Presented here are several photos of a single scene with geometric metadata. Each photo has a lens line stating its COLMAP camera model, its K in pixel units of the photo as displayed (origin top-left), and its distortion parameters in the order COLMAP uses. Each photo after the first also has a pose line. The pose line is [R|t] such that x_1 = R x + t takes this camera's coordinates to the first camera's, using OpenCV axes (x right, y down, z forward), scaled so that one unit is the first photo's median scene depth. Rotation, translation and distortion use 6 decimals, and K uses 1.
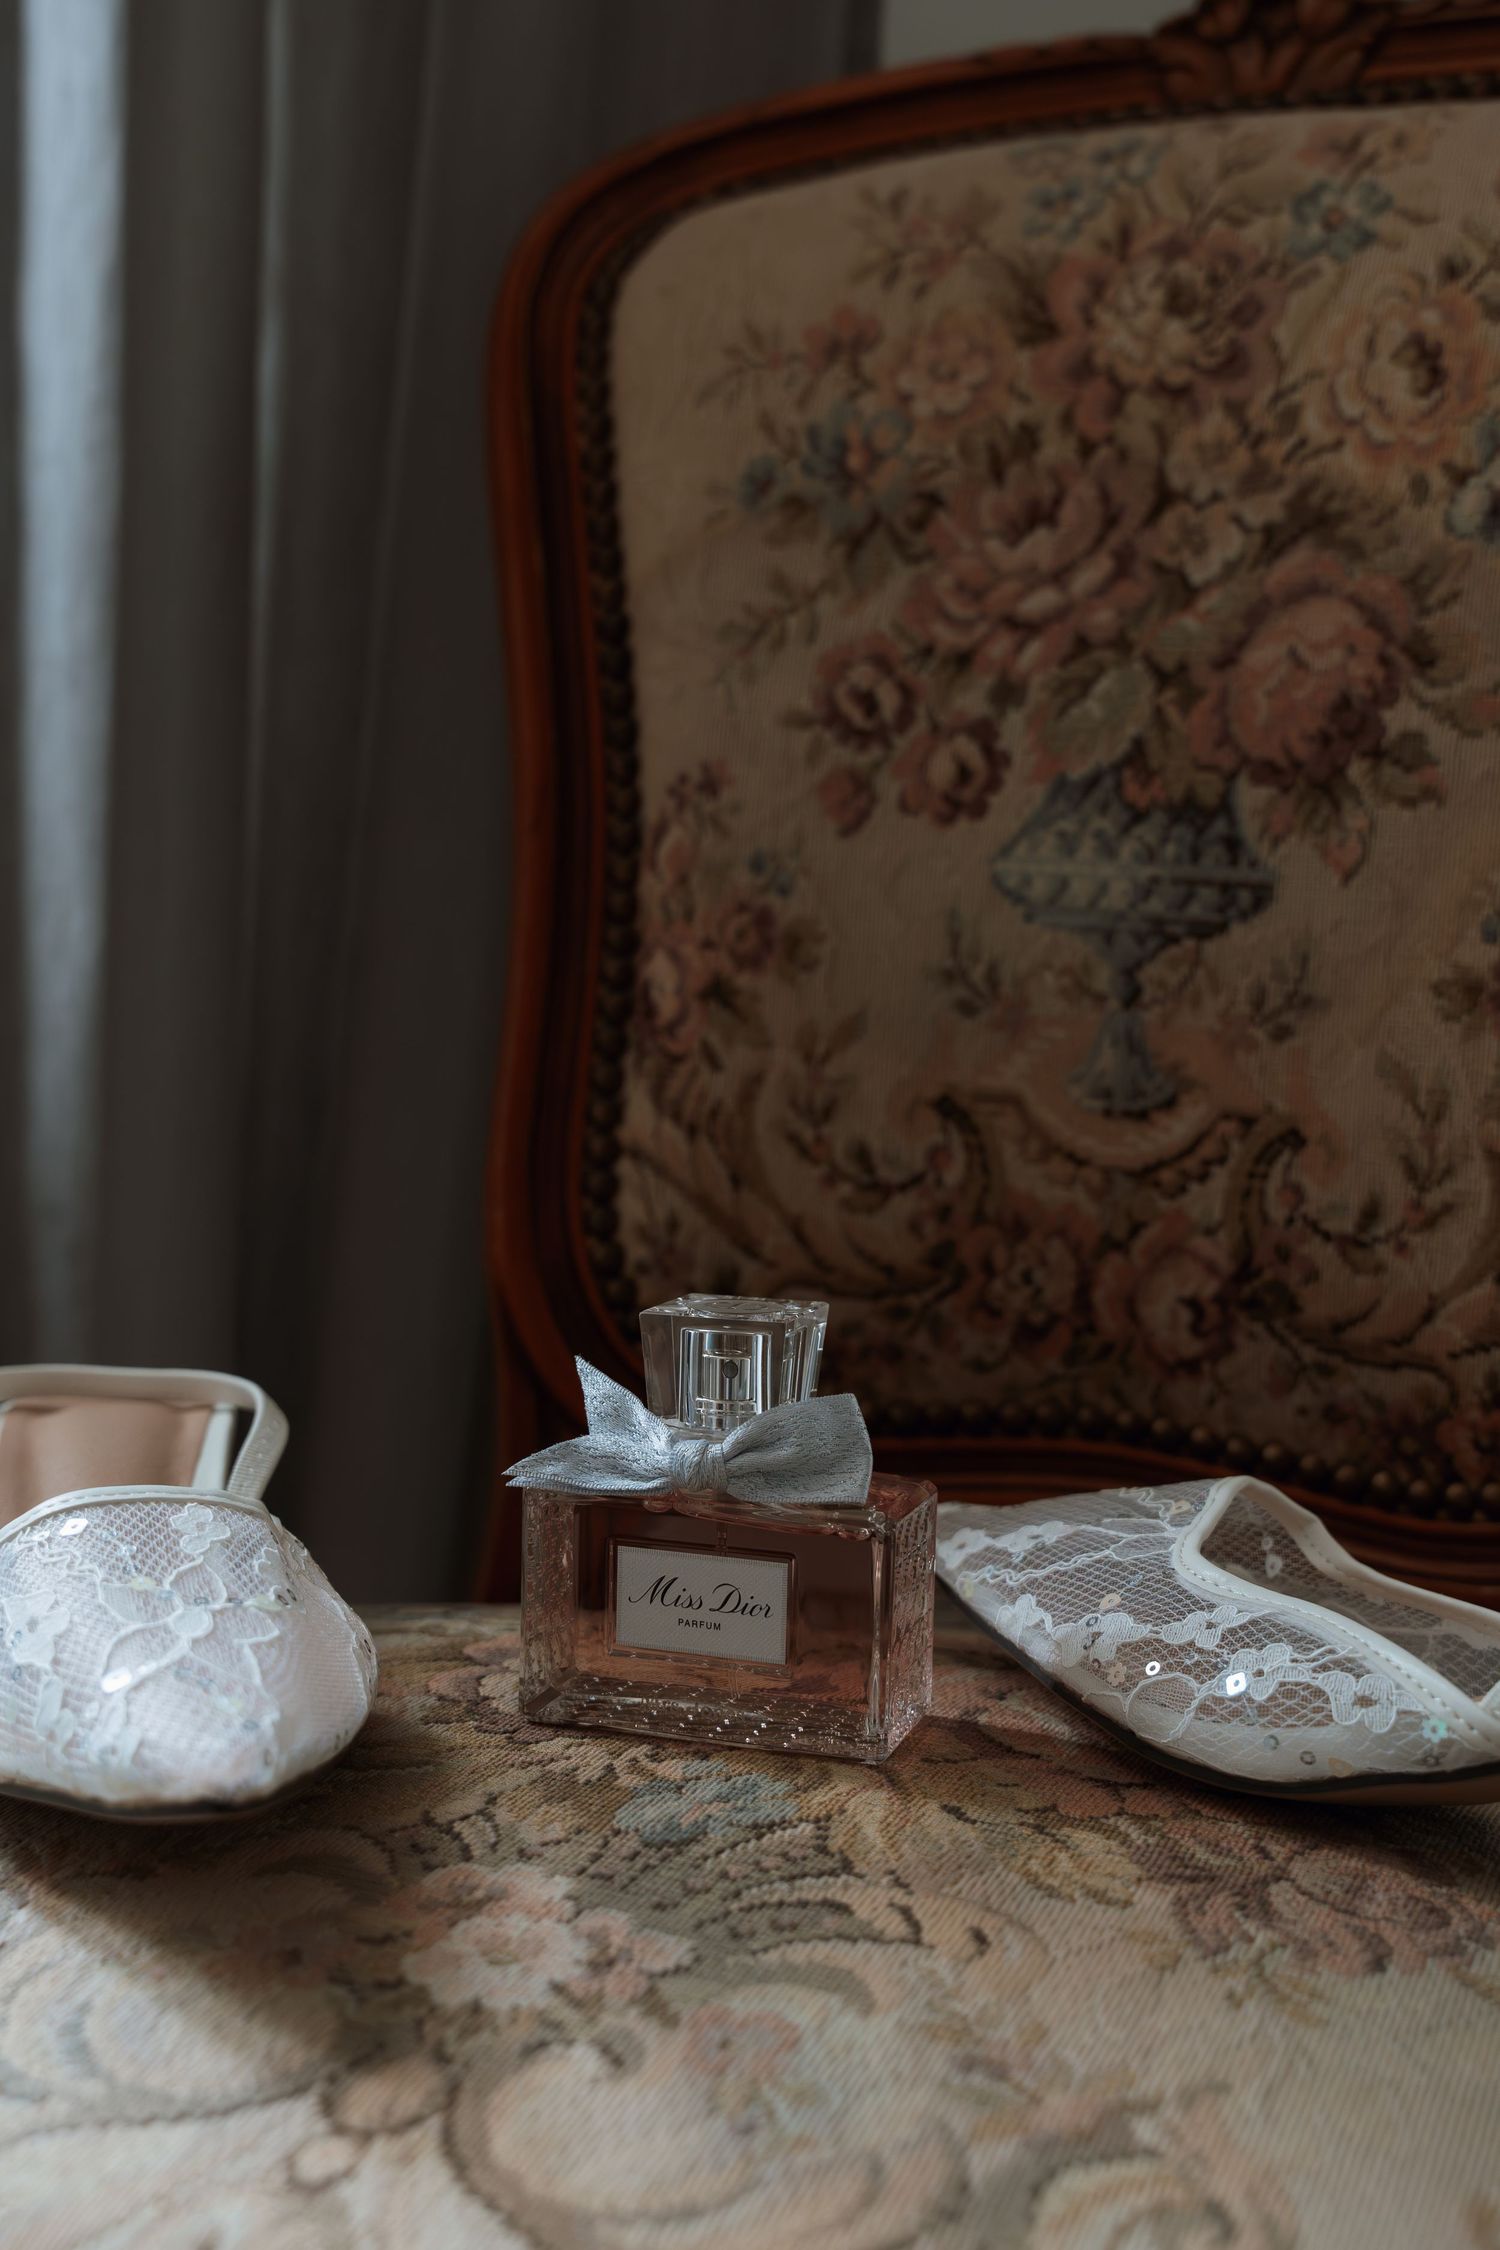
lens RADIAL K [[2467.5, 0, 750.0], [0, 2467.5, 1125.0], [0, 0, 1]] dist [-0.010264, 0.039648]
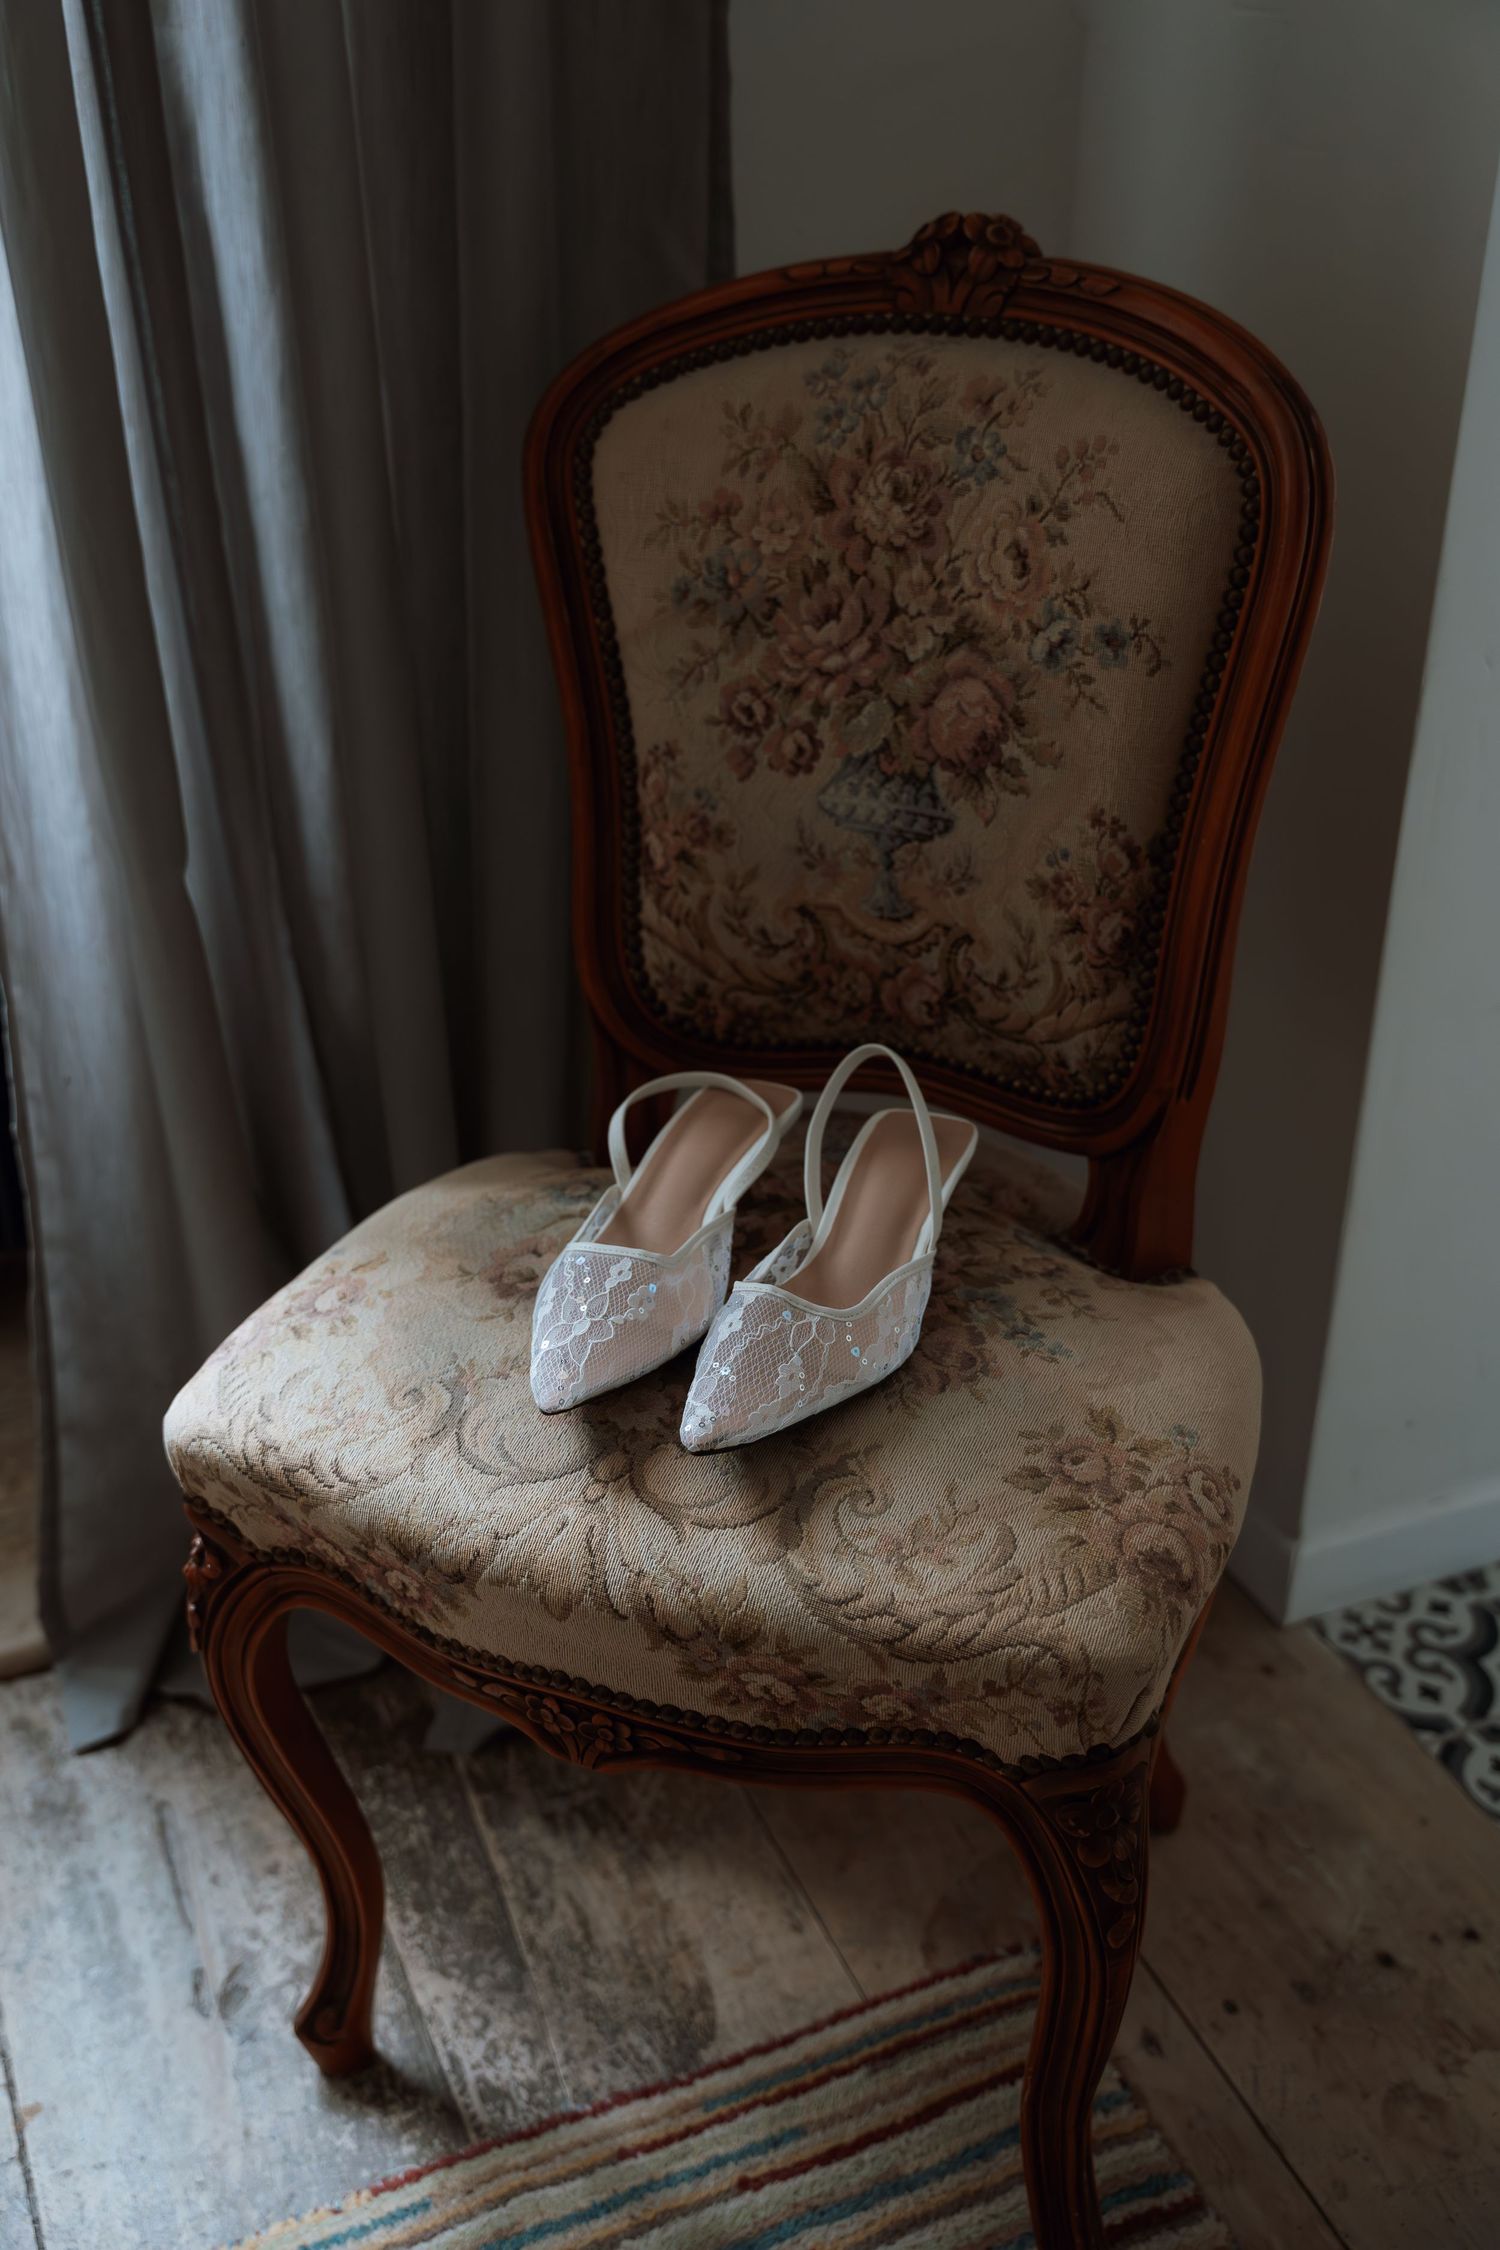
lens RADIAL K [[2348.2, 0, 750.0], [0, 2348.2, 1125.0], [0, 0, 1]] dist [-0.016965, -0.004798]
pose [[0.997030, -0.073632, -0.022575, 0.067380], [0.076370, 0.907393, 0.413285, -0.643558], [-0.009947, -0.413782, 0.910322, -0.807571]]
